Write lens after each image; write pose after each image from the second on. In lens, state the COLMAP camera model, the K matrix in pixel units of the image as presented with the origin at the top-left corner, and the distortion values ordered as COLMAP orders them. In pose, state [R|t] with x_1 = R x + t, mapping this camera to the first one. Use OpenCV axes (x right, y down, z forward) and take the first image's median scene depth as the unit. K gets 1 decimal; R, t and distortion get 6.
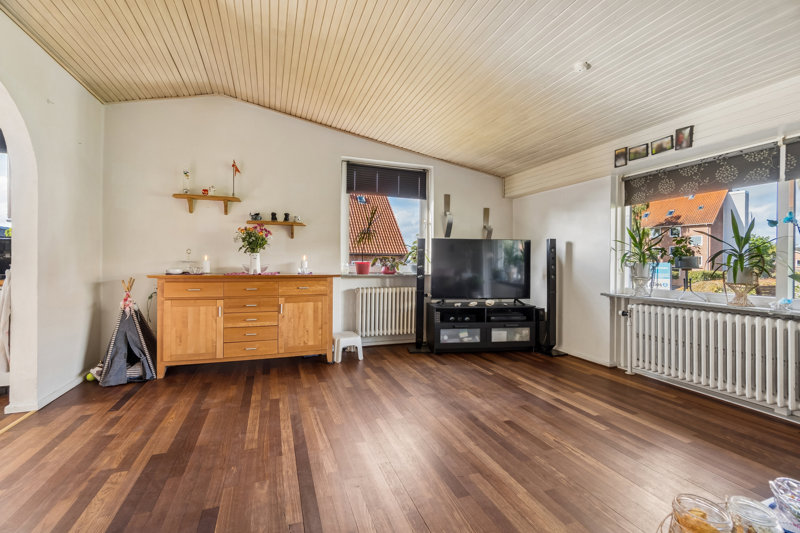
lens RADIAL K [[347.1, 0, 393.5], [0, 347.1, 259.9], [0, 0, 1]] dist [-0.001908, -0.000146]
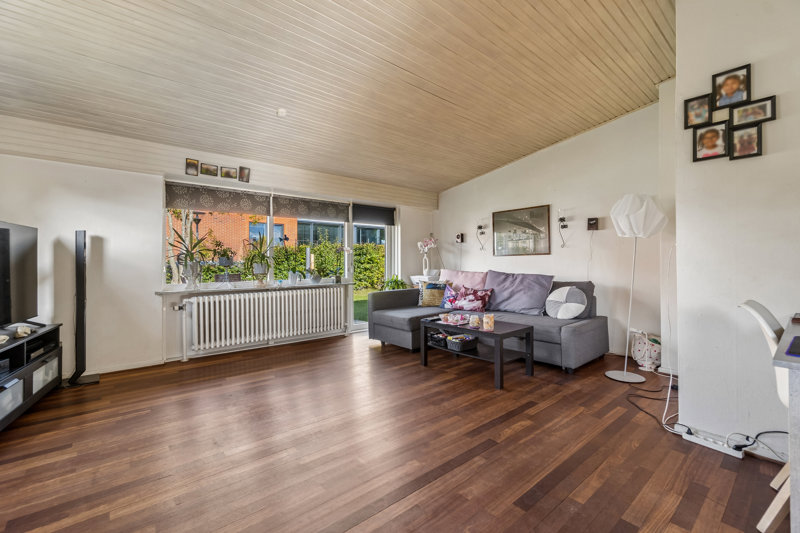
lens RADIAL K [[347.1, 0, 393.5], [0, 347.1, 259.9], [0, 0, 1]] dist [-0.001908, -0.000146]
pose [[-0.349139, -0.001691, 0.937069, -0.600917], [-0.006554, 0.999978, -0.000637, -0.000846], [-0.937048, -0.006364, -0.349143, 0.760476]]
